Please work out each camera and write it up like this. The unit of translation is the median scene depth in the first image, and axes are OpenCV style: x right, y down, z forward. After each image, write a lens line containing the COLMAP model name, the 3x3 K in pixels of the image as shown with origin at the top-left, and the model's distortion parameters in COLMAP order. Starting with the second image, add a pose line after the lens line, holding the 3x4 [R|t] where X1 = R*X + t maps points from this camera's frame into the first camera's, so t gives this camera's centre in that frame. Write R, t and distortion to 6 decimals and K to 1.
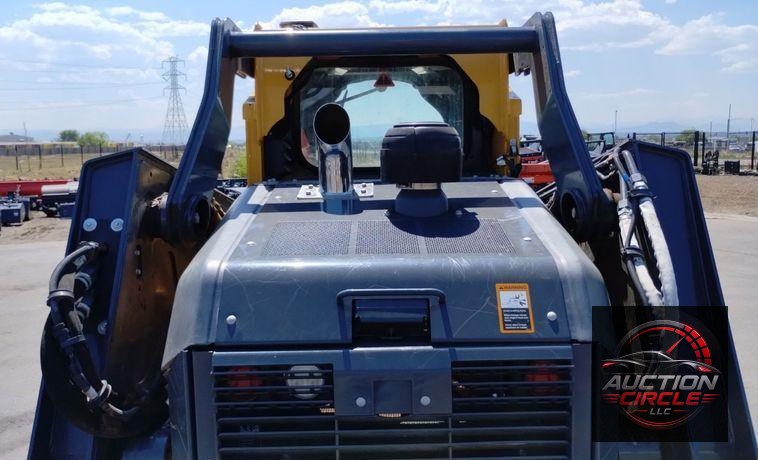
lens RADIAL K [[645.1, 0, 378.2], [0, 645.1, 221.6], [0, 0, 1]] dist [0.058123, 0.000929]
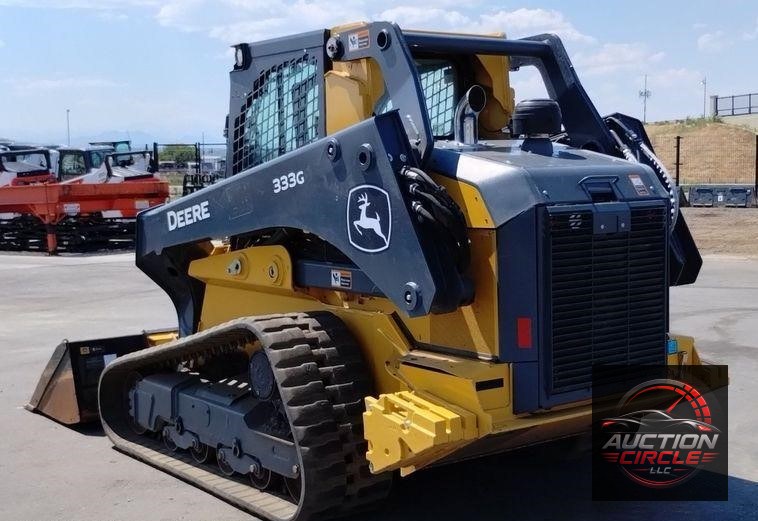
lens RADIAL K [[1140.9, 0, 379.2], [0, 1140.9, 258.3], [0, 0, 1]] dist [-0.019255, 0.000000]
pose [[0.803286, -0.048419, 0.593623, -2.017996], [0.071587, 0.997314, -0.015524, 0.274446], [-0.591276, 0.054966, 0.804594, -1.118271]]
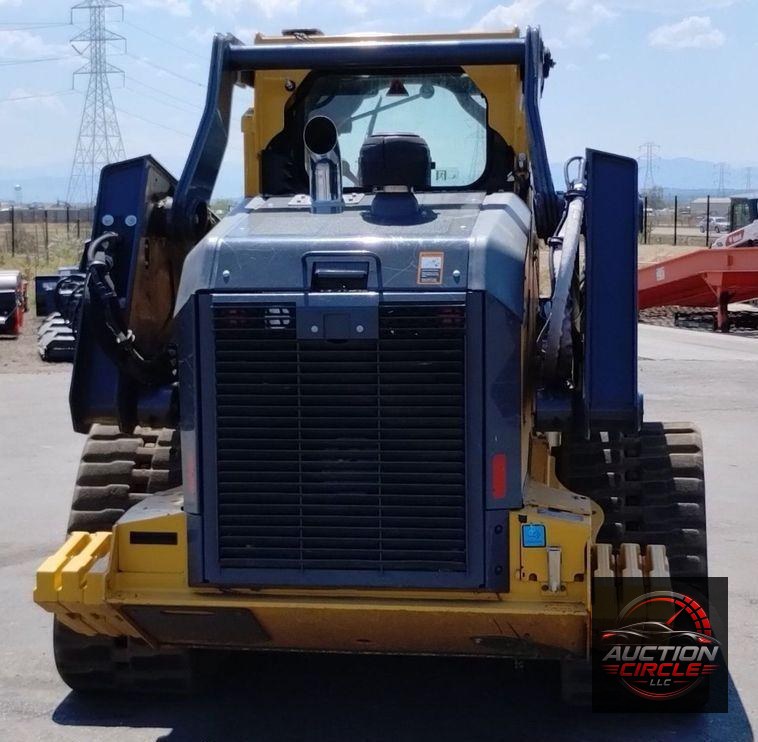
lens RADIAL K [[1631.1, 0, 381.5], [0, 1631.1, 371.7], [0, 0, 1]] dist [0.213268, 0.000000]
pose [[0.991701, 0.021599, -0.126740, 0.404189], [-0.024302, 0.999508, -0.019822, 0.310828], [0.126249, 0.022738, 0.991738, -1.777271]]
